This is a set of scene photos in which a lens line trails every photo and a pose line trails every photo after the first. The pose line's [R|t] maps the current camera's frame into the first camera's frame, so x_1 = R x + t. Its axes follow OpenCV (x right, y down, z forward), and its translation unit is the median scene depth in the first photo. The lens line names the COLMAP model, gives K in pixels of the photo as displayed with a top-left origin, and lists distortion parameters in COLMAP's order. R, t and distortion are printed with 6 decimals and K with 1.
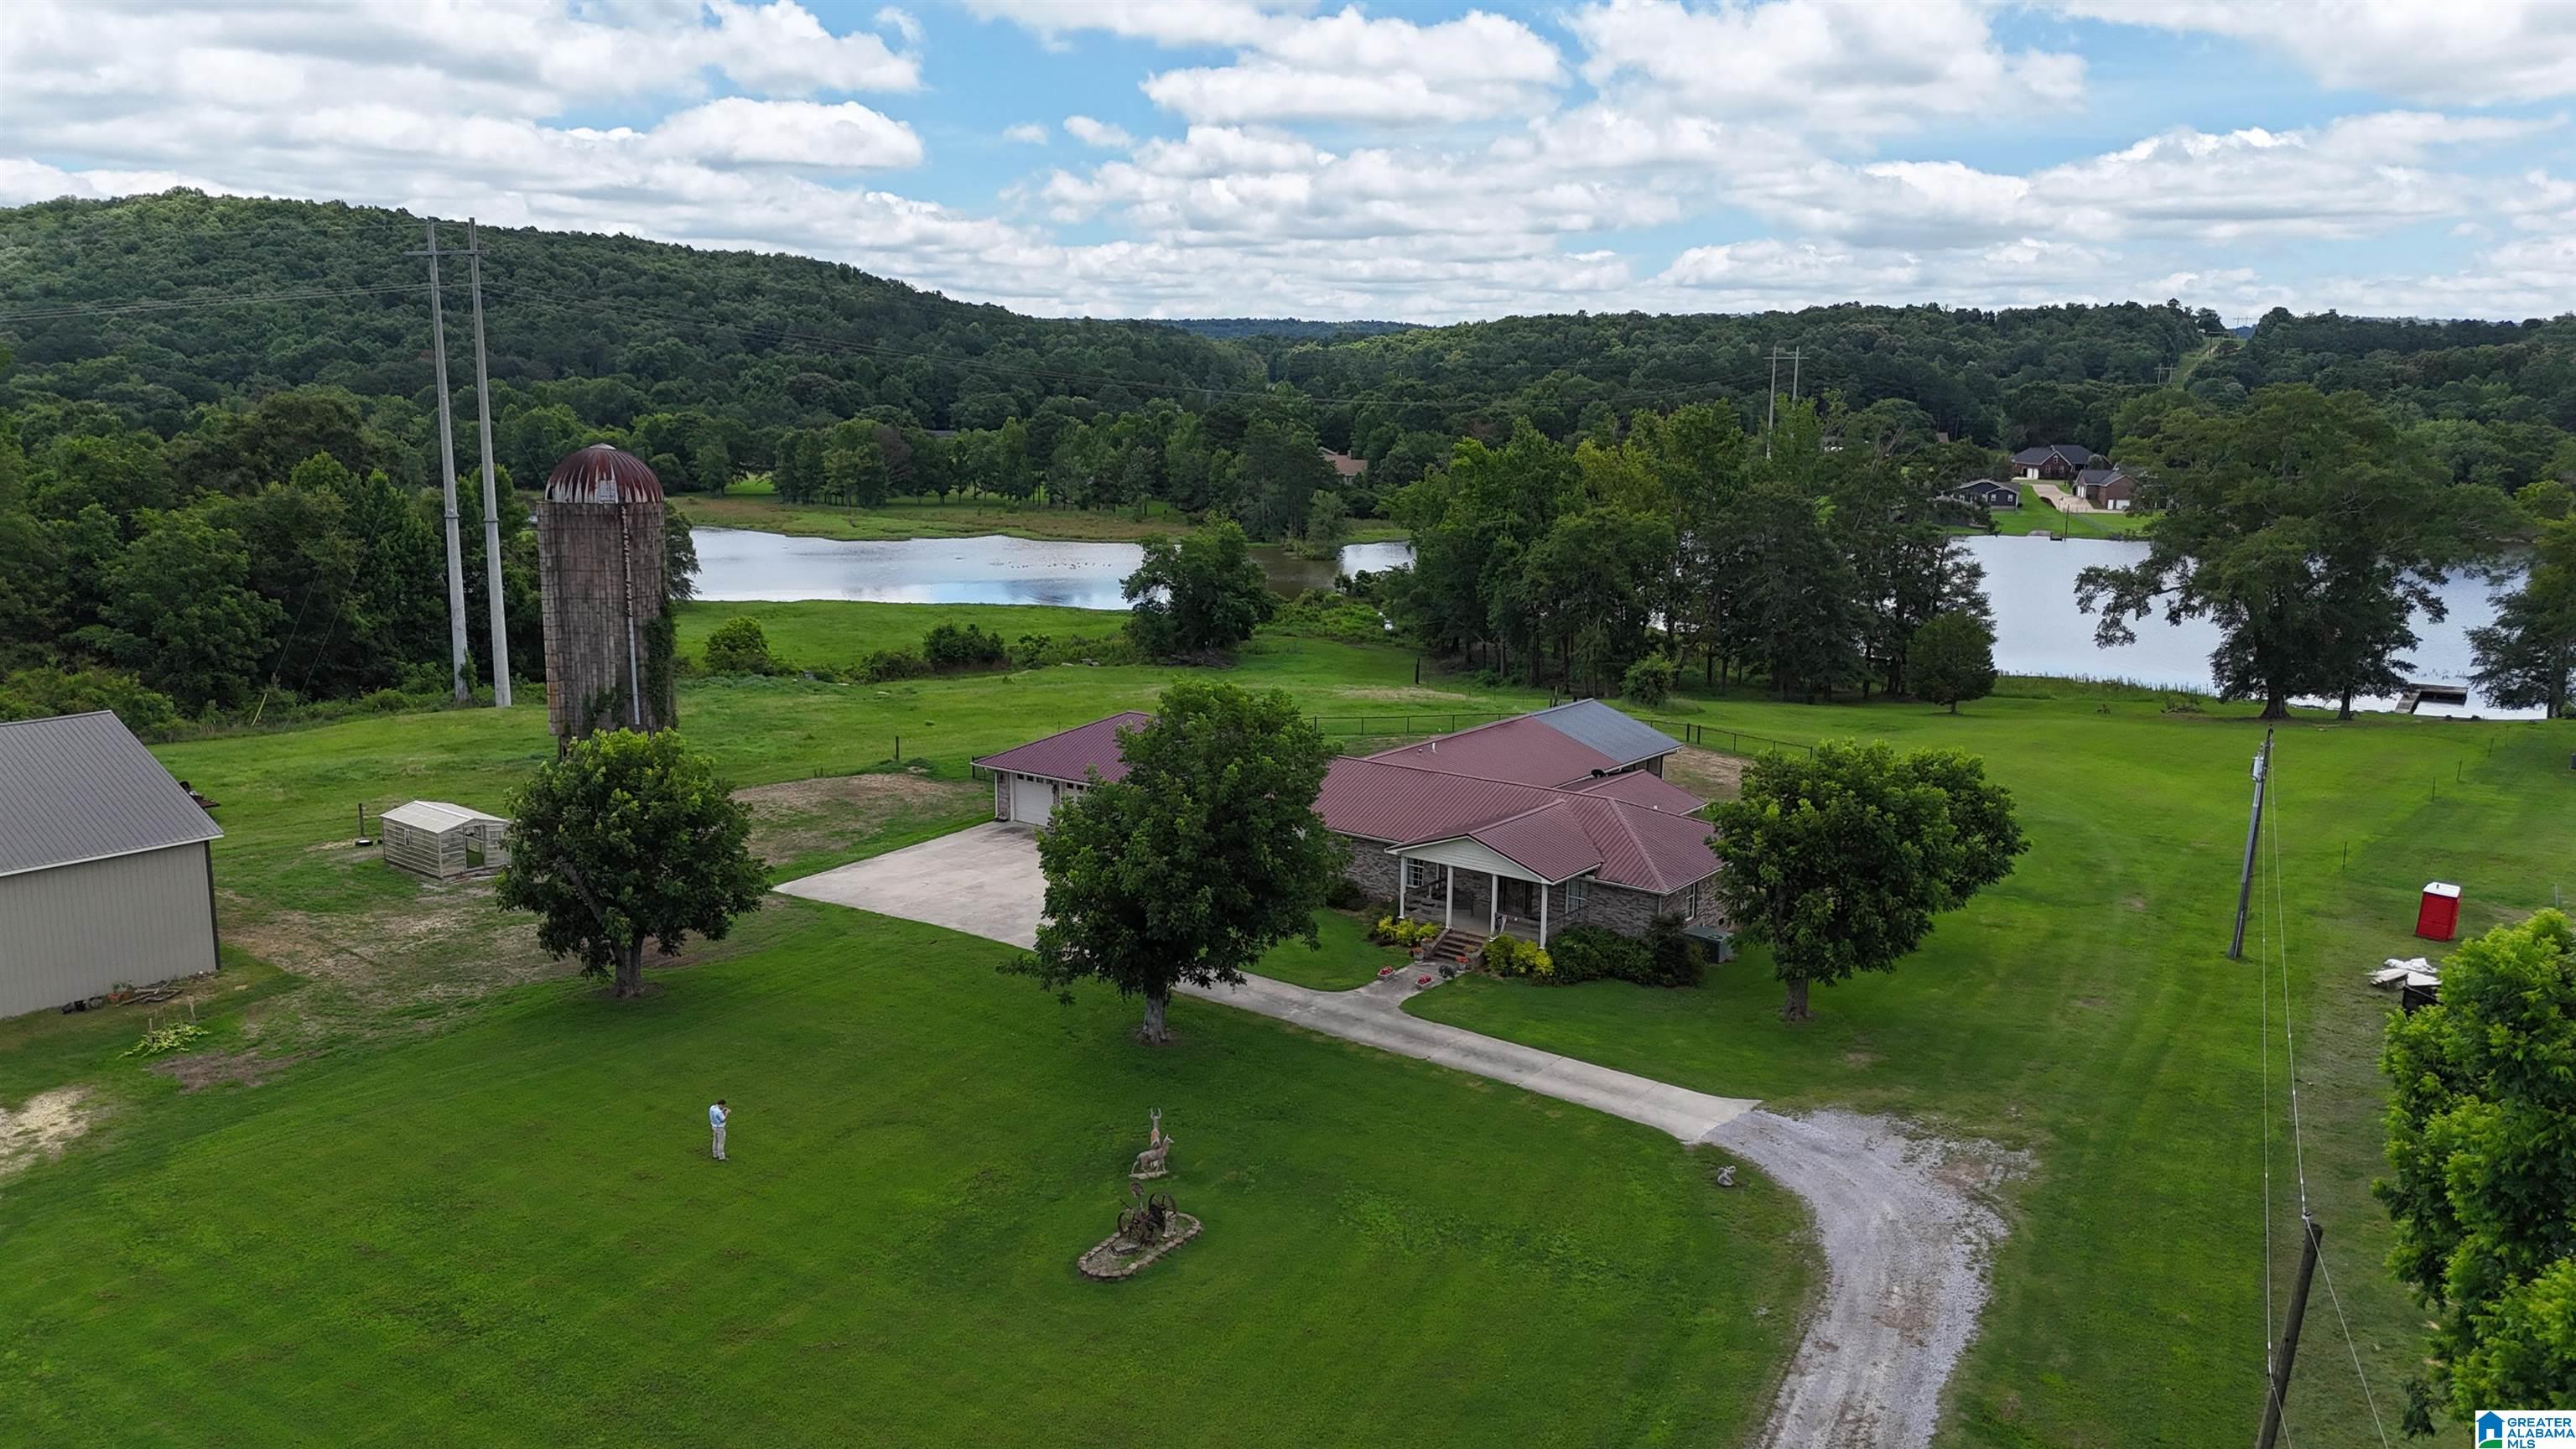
lens RADIAL K [[1903.6, 0, 1267.1], [0, 1903.6, 751.0], [0, 0, 1]] dist [0.064074, -0.053500]
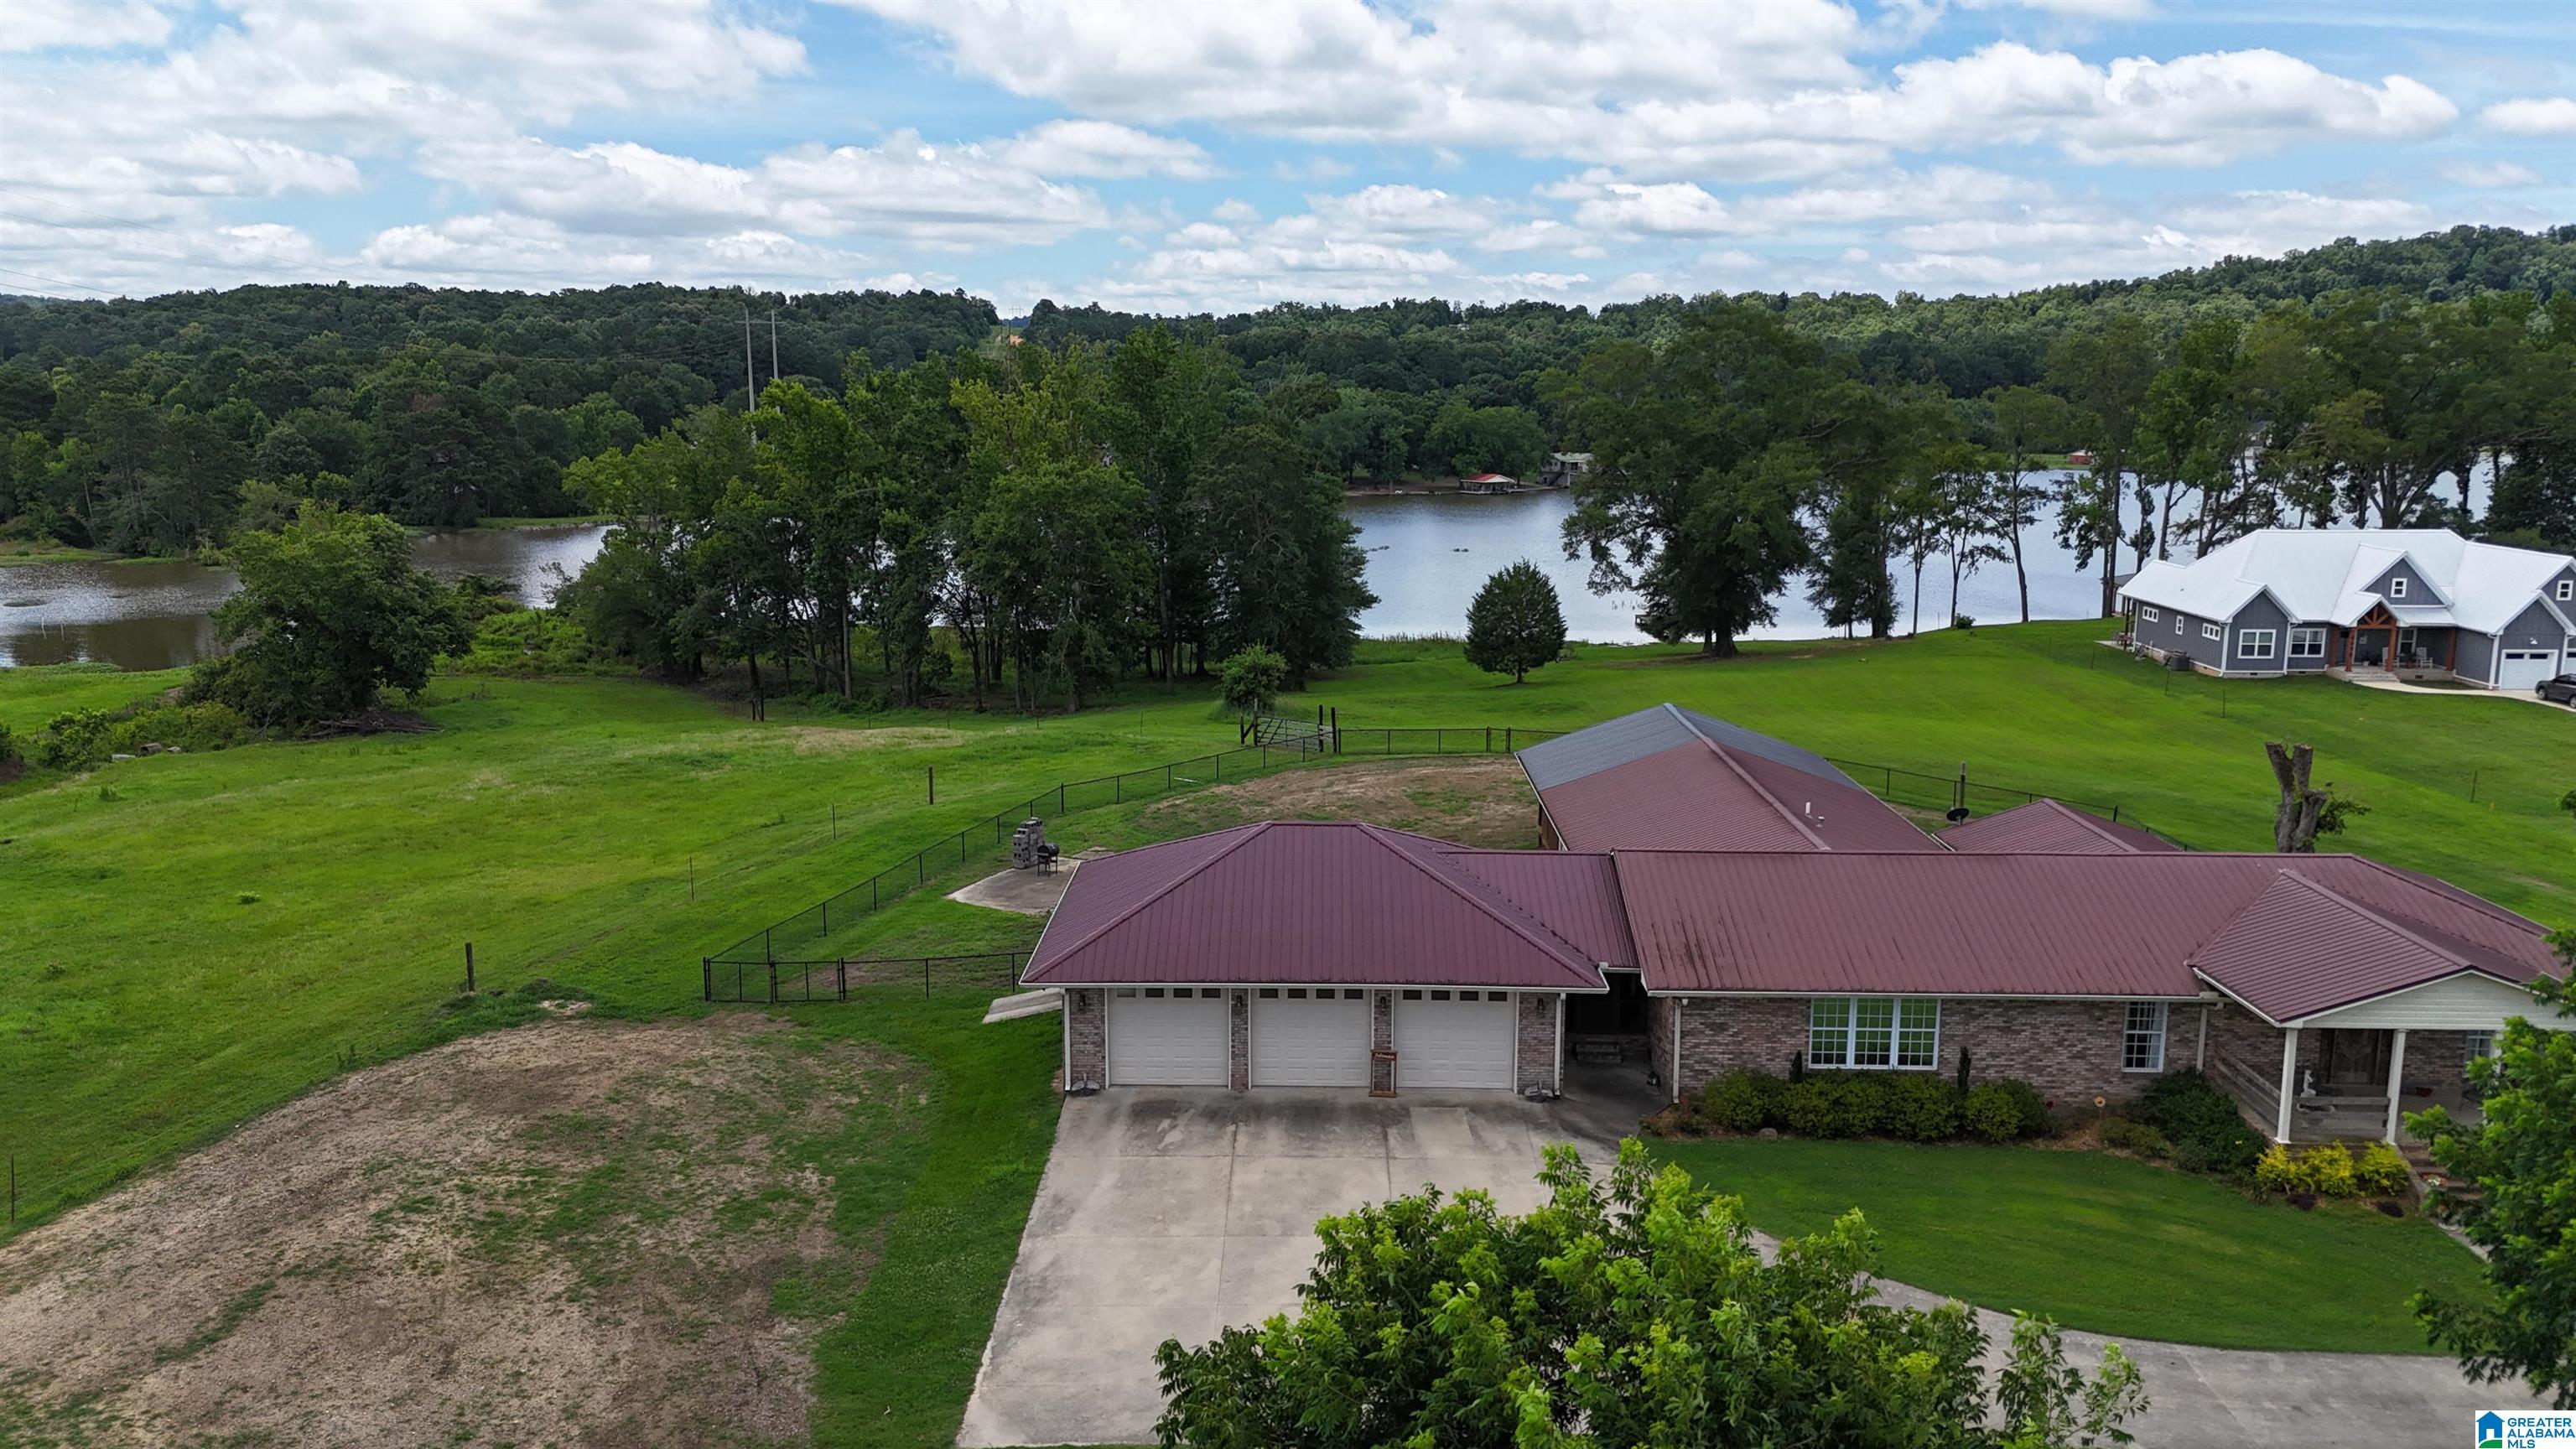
lens RADIAL K [[1903.6, 0, 1296.6], [0, 1903.6, 710.0], [0, 0, 1]] dist [0.064074, -0.053500]
pose [[0.799840, -0.109347, 0.590169, -0.215782], [0.118793, 0.992654, 0.022924, -0.036726], [-0.588340, 0.051773, 0.806954, 0.341364]]
